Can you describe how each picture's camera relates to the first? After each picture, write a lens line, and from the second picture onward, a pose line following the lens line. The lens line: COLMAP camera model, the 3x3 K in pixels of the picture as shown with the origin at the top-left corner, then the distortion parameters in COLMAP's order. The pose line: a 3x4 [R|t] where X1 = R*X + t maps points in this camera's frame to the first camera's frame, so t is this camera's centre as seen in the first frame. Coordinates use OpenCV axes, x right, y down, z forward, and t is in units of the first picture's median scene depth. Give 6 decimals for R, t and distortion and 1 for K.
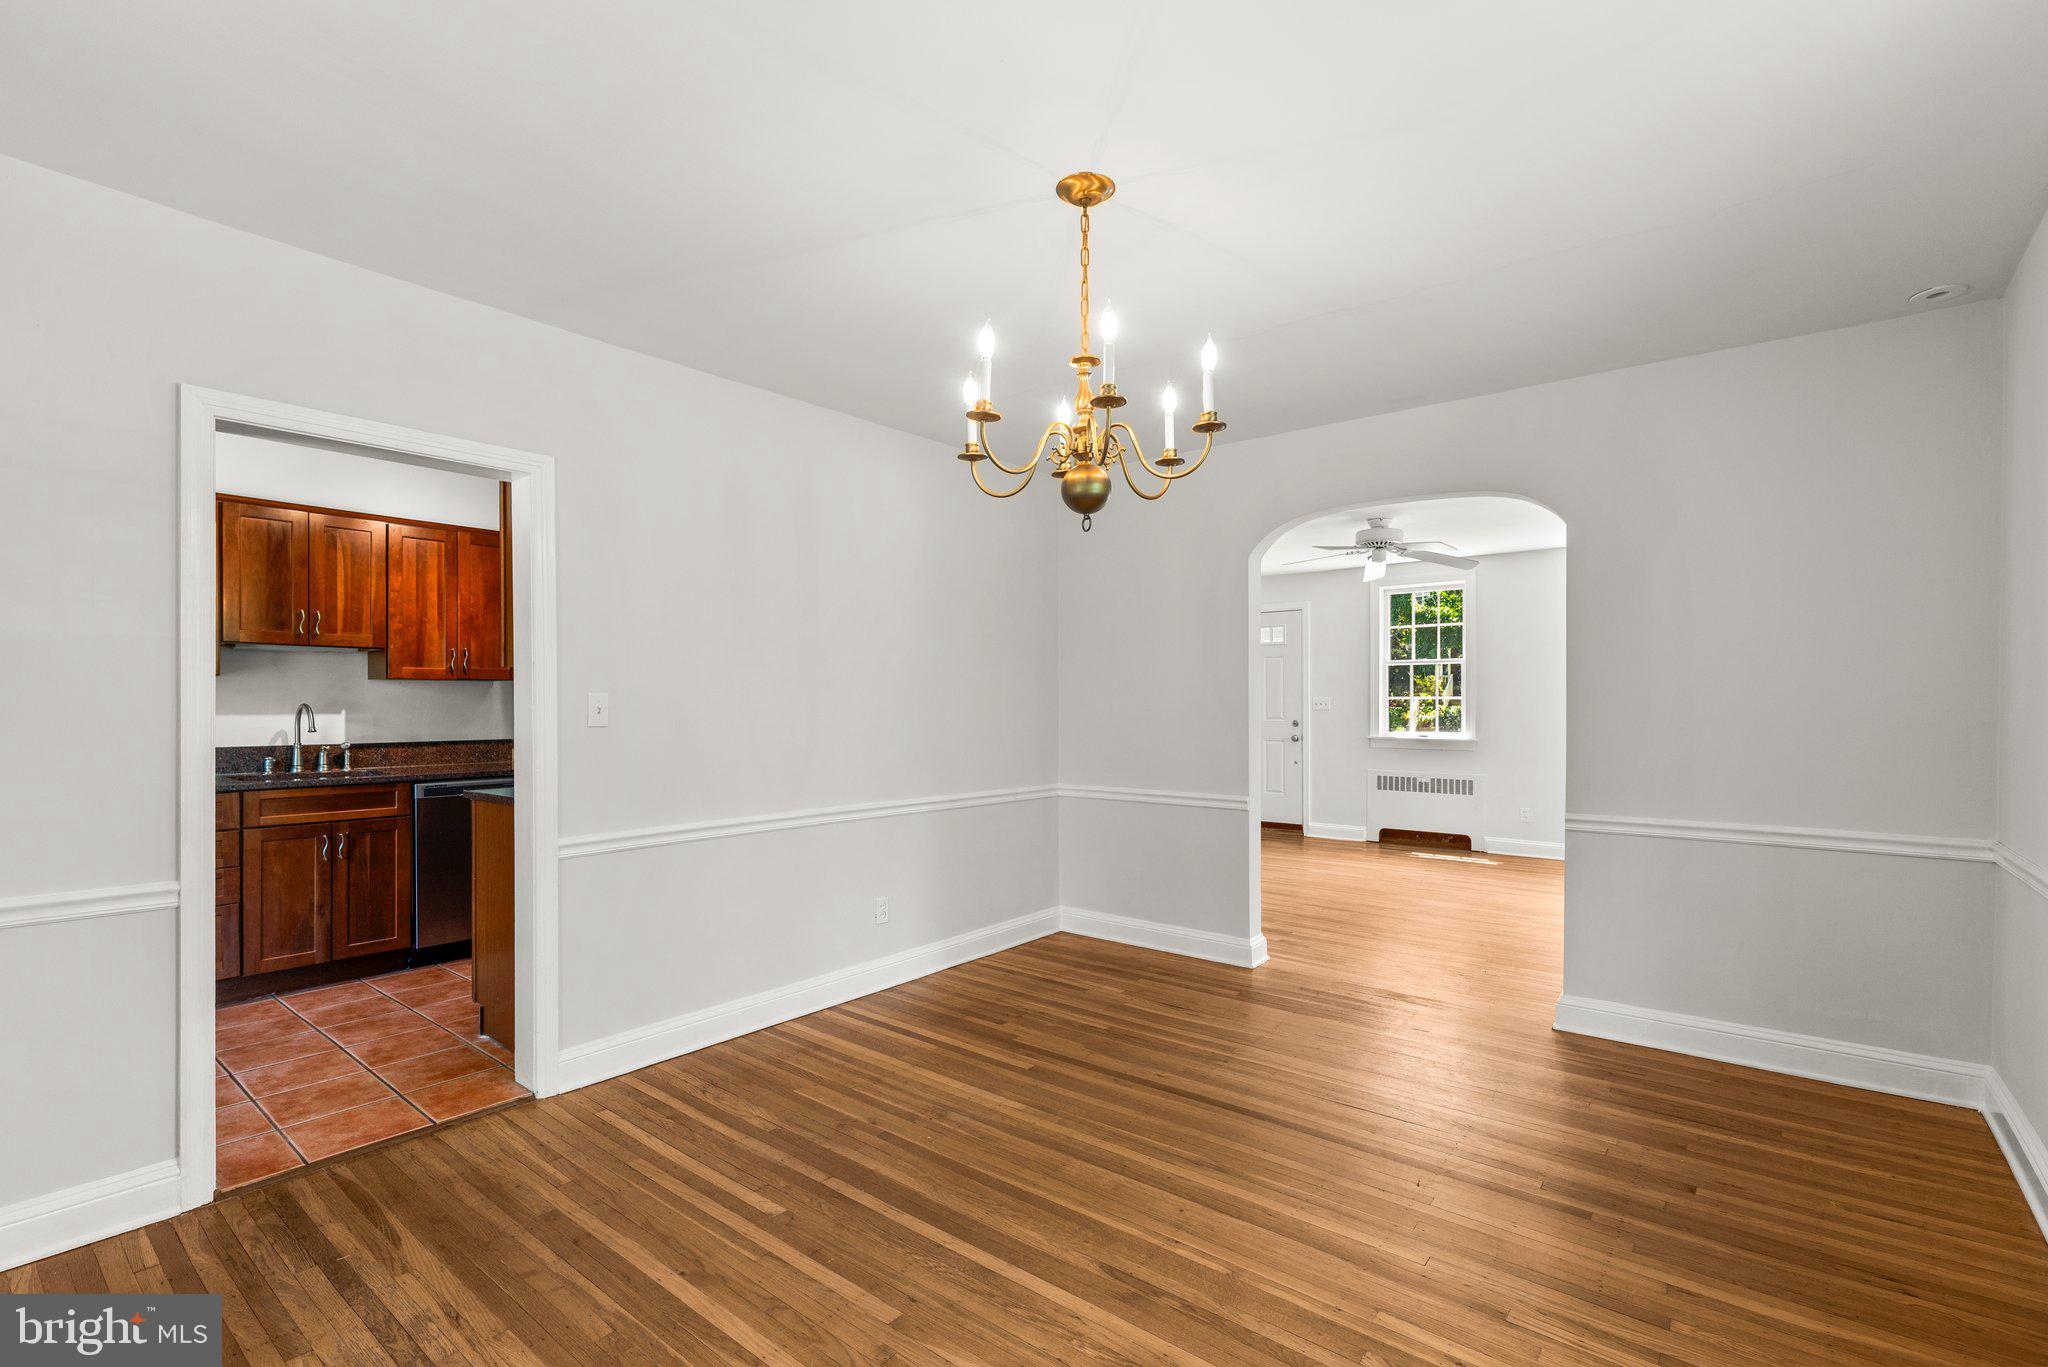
lens RADIAL K [[923.5, 0, 1018.3], [0, 923.5, 709.6], [0, 0, 1]] dist [0.008472, 0.000610]
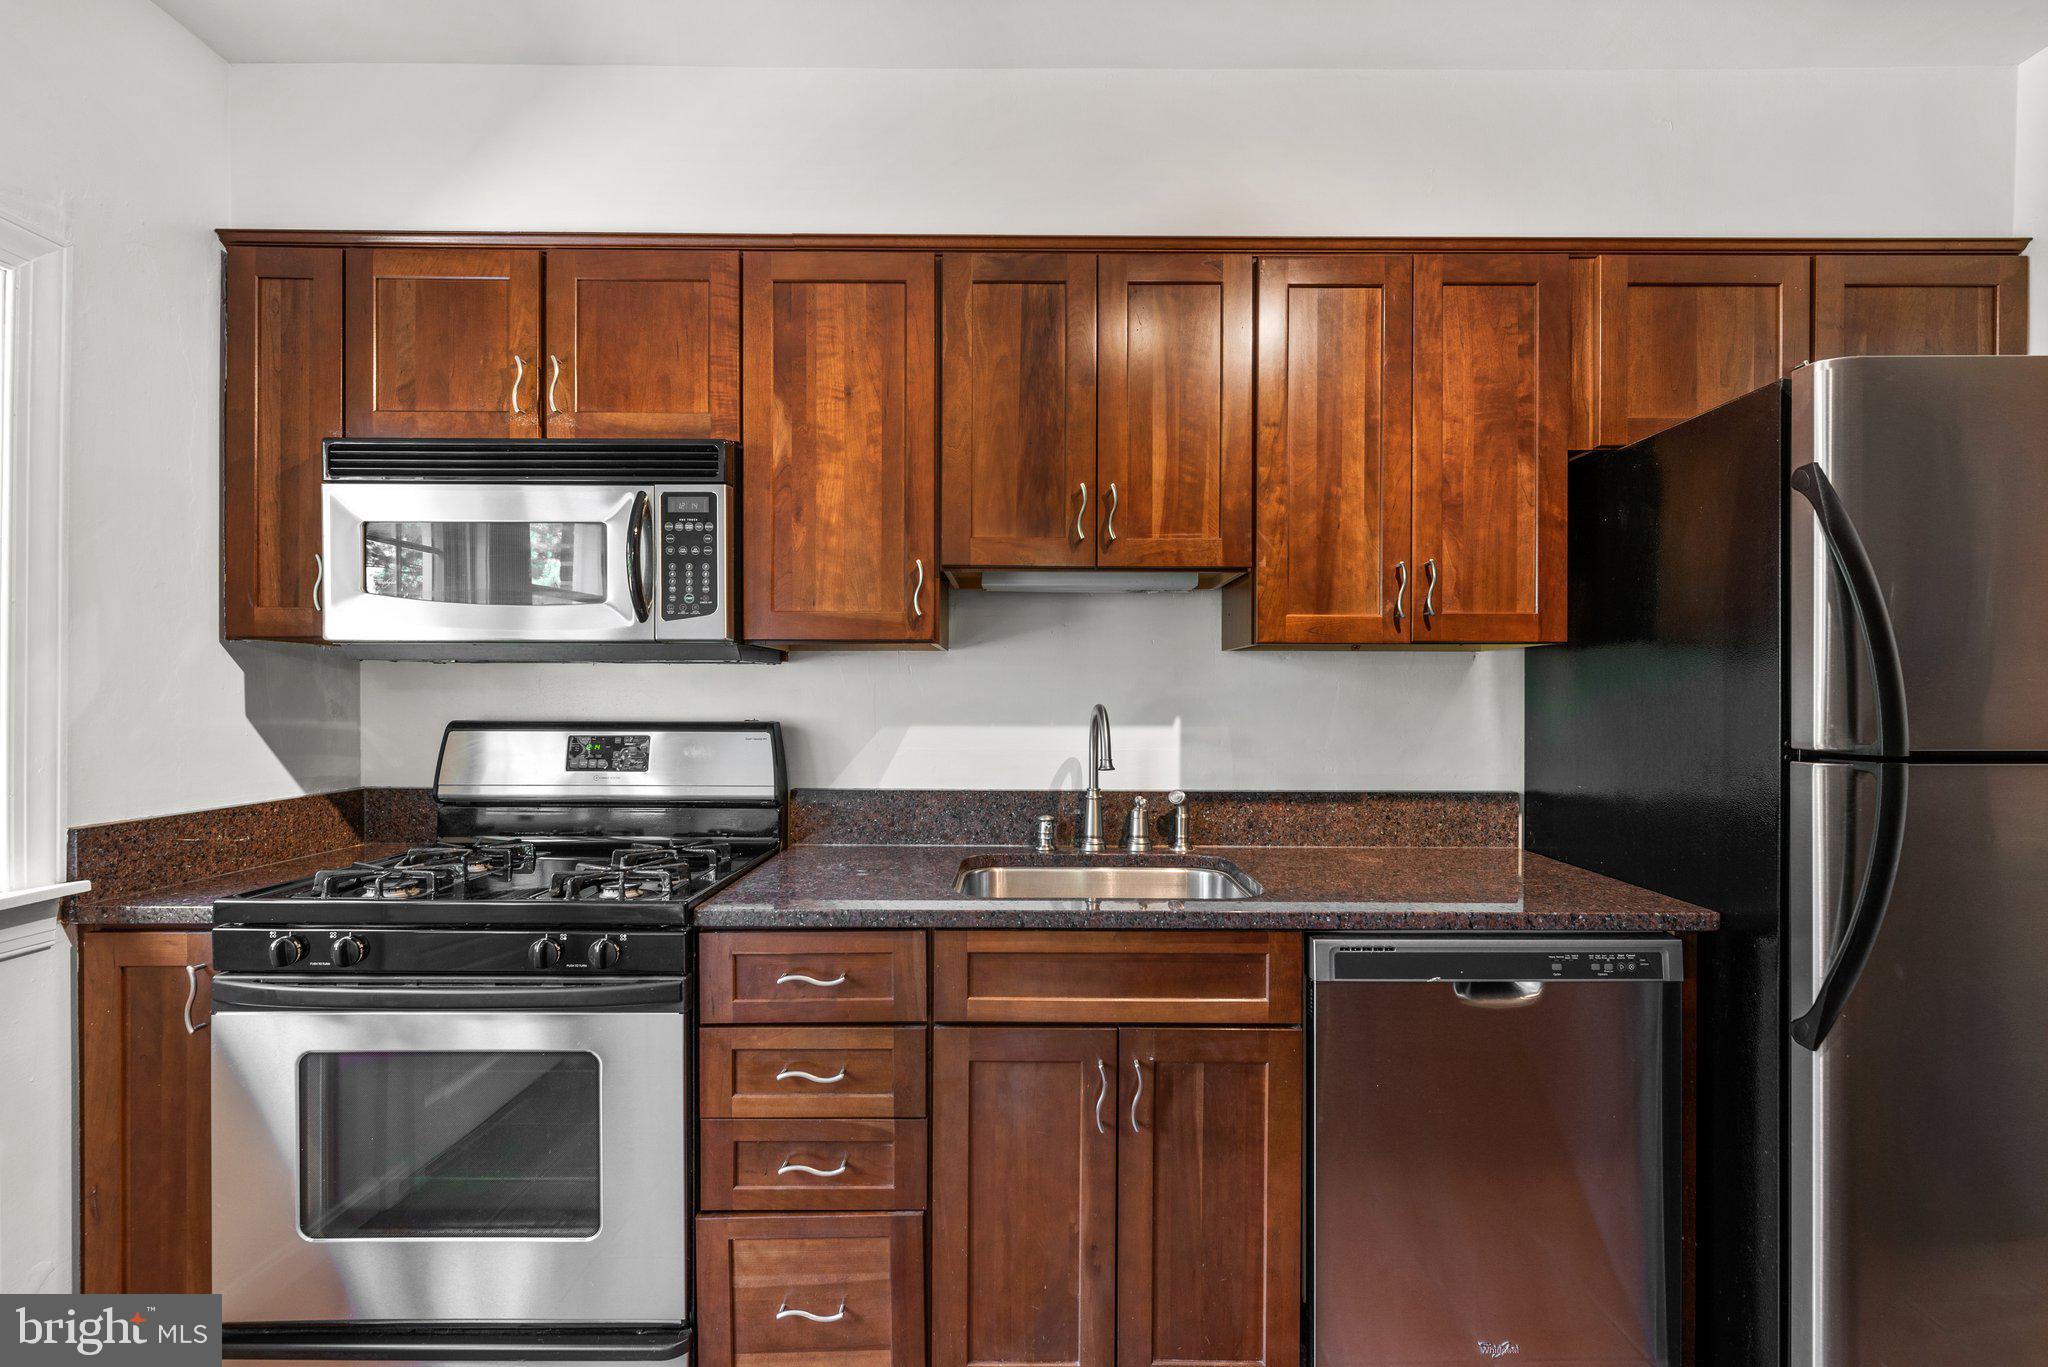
lens RADIAL K [[923.5, 0, 1022.0], [0, 923.5, 694.5], [0, 0, 1]] dist [0.008472, 0.000610]
pose [[0.641249, 0.002561, -0.767328, -0.440996], [-0.007418, 0.999968, -0.002861, -0.009429], [0.767297, 0.007527, 0.641248, 0.671791]]
